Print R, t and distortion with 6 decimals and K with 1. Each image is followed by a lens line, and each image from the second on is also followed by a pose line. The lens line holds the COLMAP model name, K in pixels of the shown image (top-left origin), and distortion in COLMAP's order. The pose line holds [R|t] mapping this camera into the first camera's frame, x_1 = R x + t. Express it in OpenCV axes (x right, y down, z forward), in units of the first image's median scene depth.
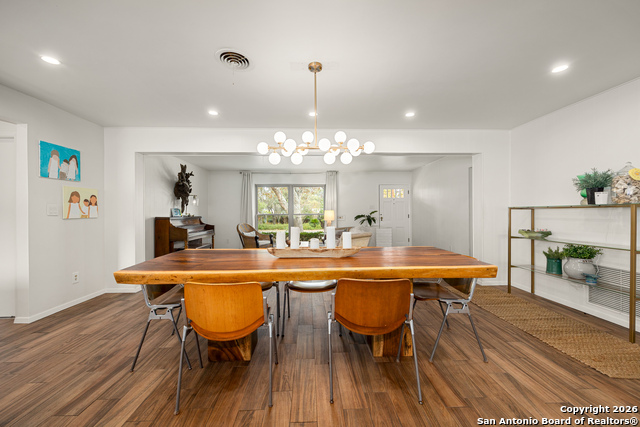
lens RADIAL K [[250.7, 0, 312.9], [0, 250.7, 213.8], [0, 0, 1]] dist [-0.000538, -0.000101]
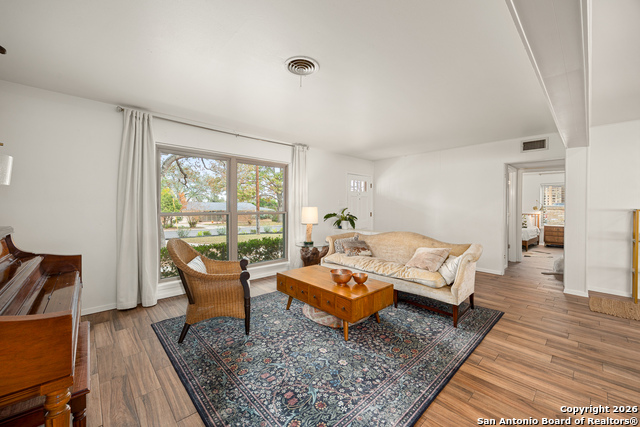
lens RADIAL K [[250.3, 0, 323.2], [0, 250.3, 210.8], [0, 0, 1]] dist [0.000698, 0.000132]
pose [[0.738167, 0.000235, 0.674618, -0.665920], [-0.004731, 0.999977, 0.004828, -0.017146], [-0.674602, -0.006756, 0.738151, 1.035682]]
